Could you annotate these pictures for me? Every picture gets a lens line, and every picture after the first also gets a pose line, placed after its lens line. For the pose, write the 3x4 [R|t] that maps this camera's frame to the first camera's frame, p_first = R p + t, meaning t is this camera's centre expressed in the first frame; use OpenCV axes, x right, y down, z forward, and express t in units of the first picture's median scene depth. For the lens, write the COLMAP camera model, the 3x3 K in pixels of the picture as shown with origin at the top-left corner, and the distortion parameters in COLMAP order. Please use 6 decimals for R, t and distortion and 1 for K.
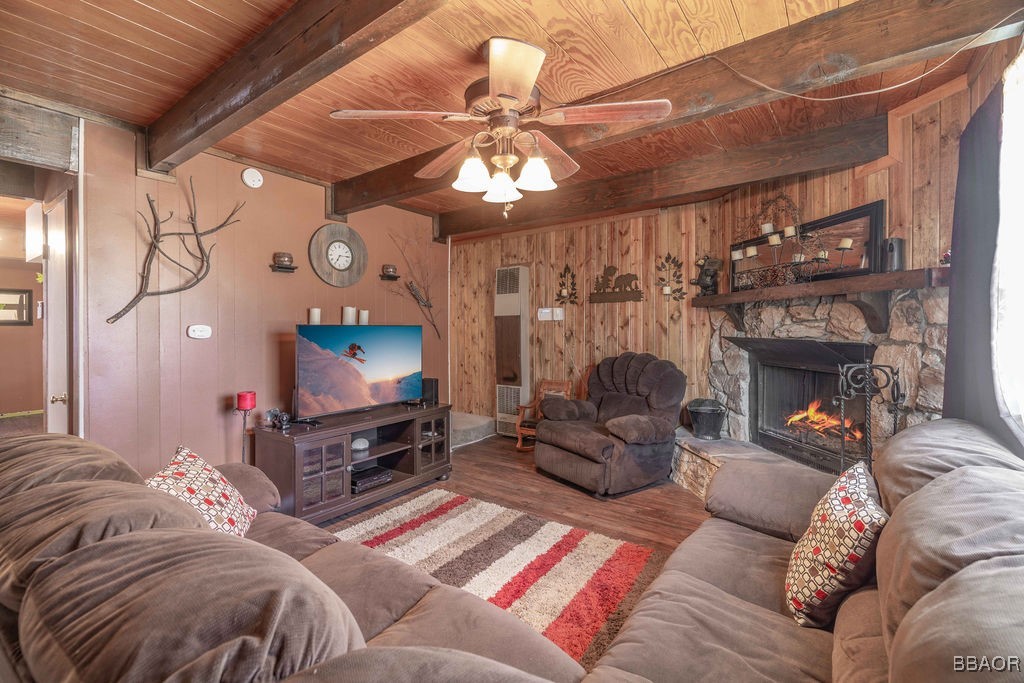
lens RADIAL K [[443.9, 0, 509.7], [0, 443.9, 332.7], [0, 0, 1]] dist [0.010804, 0.000014]
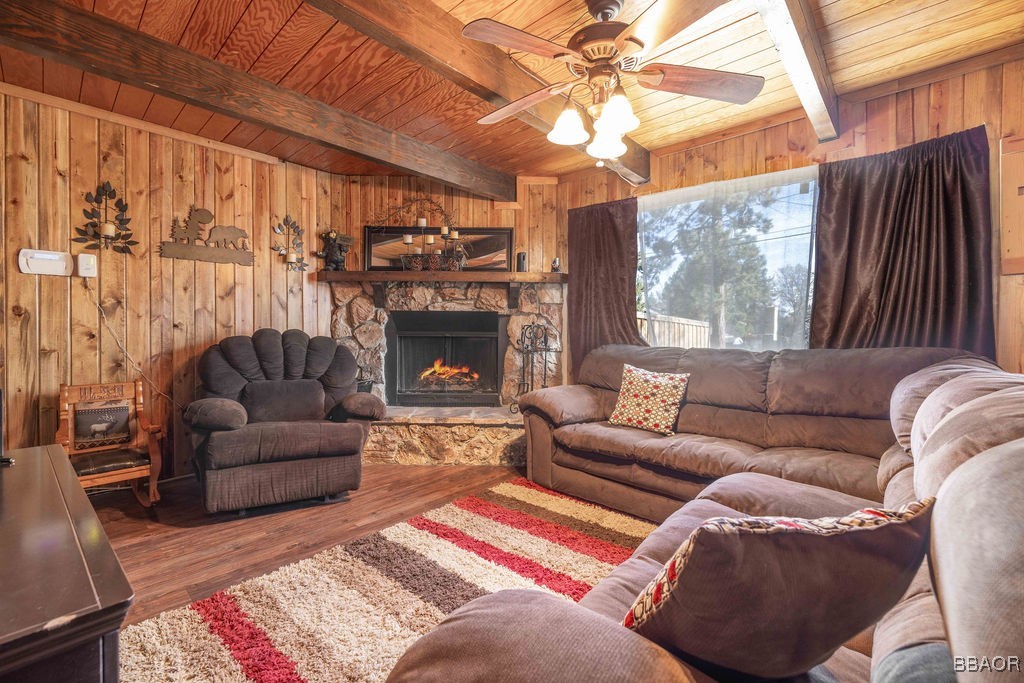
lens RADIAL K [[443.9, 0, 507.0], [0, 443.9, 338.4], [0, 0, 1]] dist [0.010804, 0.000014]
pose [[0.105801, -0.013153, 0.994300, -0.479640], [0.005036, 0.999907, 0.012691, 0.054062], [-0.994375, 0.003664, 0.105858, 0.503461]]
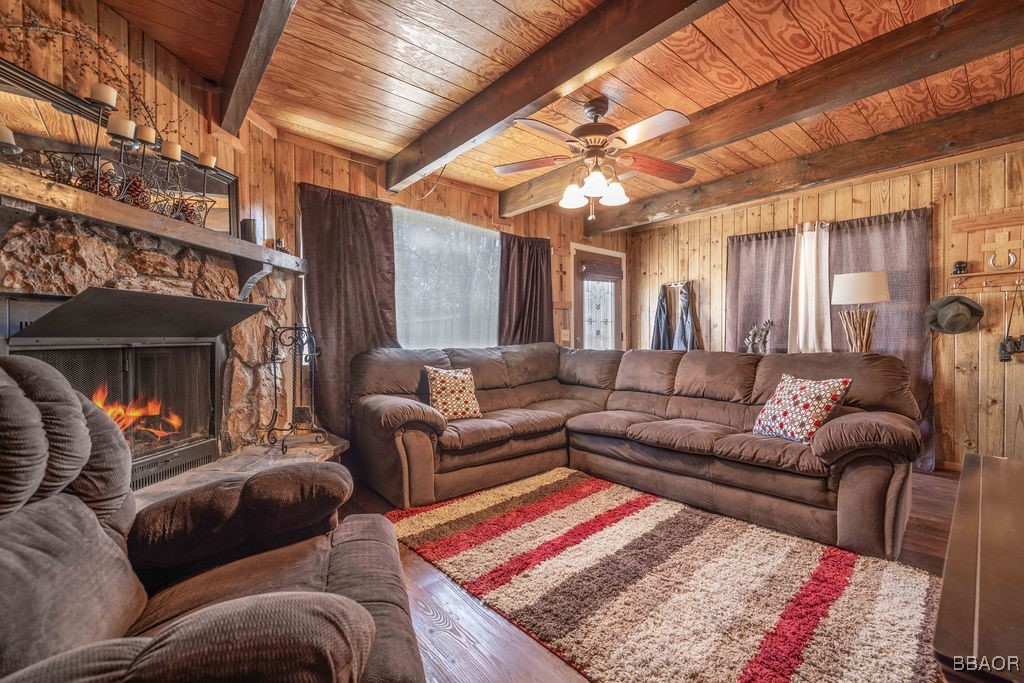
lens RADIAL K [[431.4, 0, 509.0], [0, 431.4, 338.7], [0, 0, 1]] dist [0.000116, -0.000227]
pose [[-0.977115, 0.004356, 0.212669, -0.017695], [0.007622, 0.999865, 0.014543, 0.049004], [-0.212577, 0.015831, -0.977016, 1.114909]]
